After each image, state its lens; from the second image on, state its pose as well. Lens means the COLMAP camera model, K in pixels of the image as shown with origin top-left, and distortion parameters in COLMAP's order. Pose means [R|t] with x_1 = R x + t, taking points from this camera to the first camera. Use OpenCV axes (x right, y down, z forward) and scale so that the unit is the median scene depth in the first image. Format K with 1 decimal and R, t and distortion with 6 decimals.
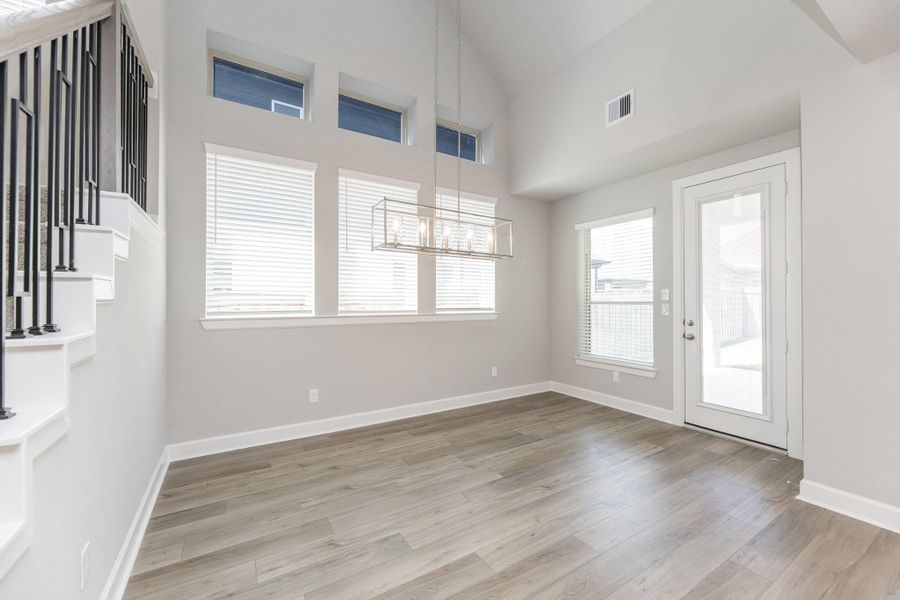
lens RADIAL K [[360.9, 0, 455.9], [0, 360.9, 299.3], [0, 0, 1]] dist [-0.003286, 0.000473]
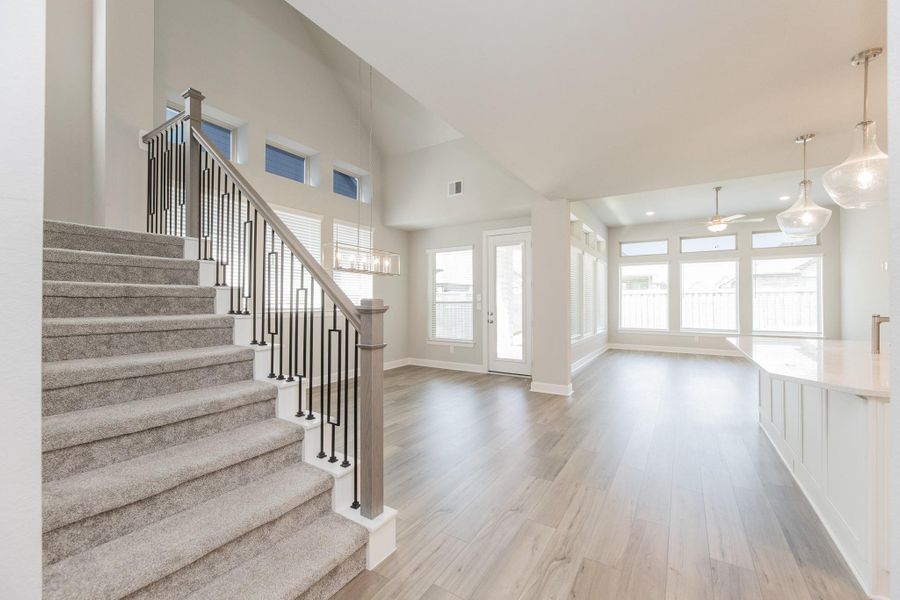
lens RADIAL K [[360.9, 0, 455.3], [0, 360.9, 299.9], [0, 0, 1]] dist [-0.003286, 0.000473]
pose [[0.900443, 0.002601, 0.434967, -0.274777], [-0.001744, 0.999996, -0.002371, 0.002946], [-0.434971, 0.001376, 0.900443, -0.513302]]
